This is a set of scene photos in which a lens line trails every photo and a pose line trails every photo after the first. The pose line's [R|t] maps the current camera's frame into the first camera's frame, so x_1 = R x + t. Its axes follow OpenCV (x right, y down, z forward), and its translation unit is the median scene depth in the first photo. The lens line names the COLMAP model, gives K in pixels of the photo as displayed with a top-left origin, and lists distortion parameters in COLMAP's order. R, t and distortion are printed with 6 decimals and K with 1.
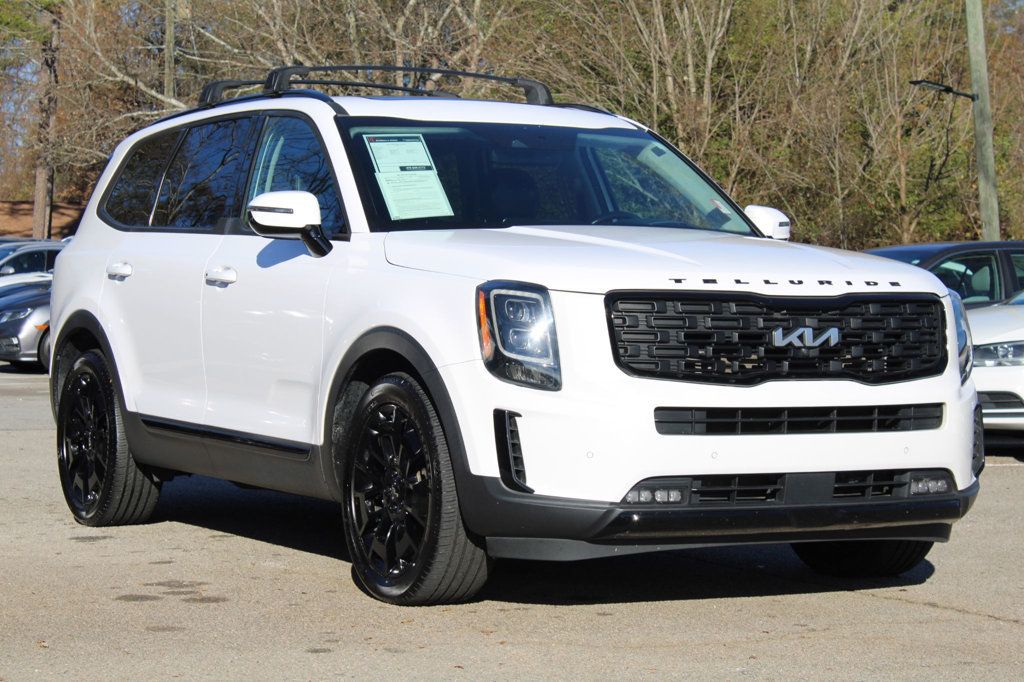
lens RADIAL K [[2504.1, 0, 512.0], [0, 2504.1, 341.0], [0, 0, 1]] dist [0.019763, -0.120674]
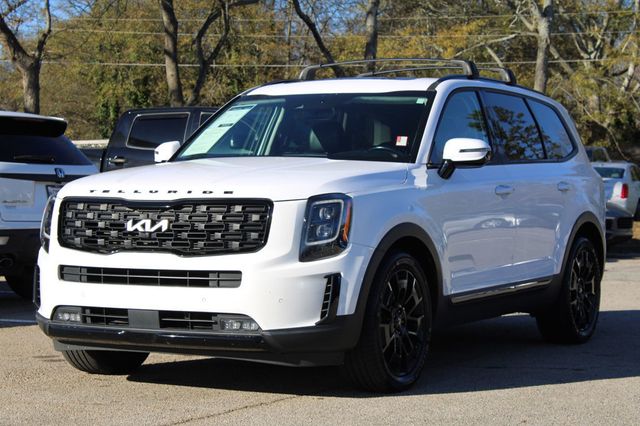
lens RADIAL K [[1622.6, 0, 320.0], [0, 1622.6, 213.0], [0, 0, 1]] dist [-0.066785, -0.261816]
pose [[0.555685, 0.004611, -0.831380, 1.039175], [-0.014741, 0.999882, -0.004307, -0.006826], [0.831262, 0.014649, 0.555687, 0.508183]]
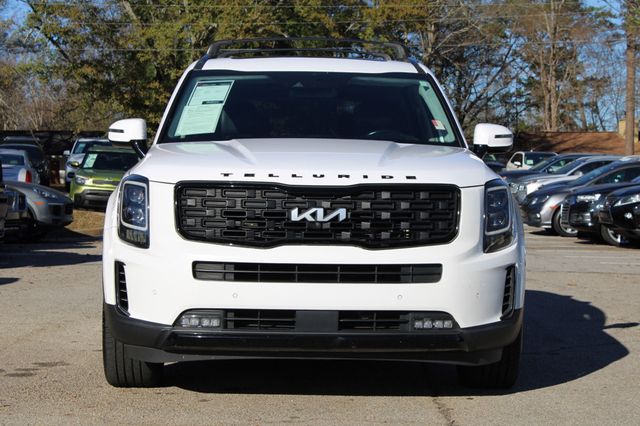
lens RADIAL K [[1485.3, 0, 320.0], [0, 1485.3, 213.0], [0, 0, 1]] dist [-0.023332, -0.074136]
pose [[0.893190, 0.011309, -0.449537, 0.491786], [-0.012283, 0.999924, 0.000749, -0.003118], [0.449512, 0.004852, 0.893261, 0.248354]]
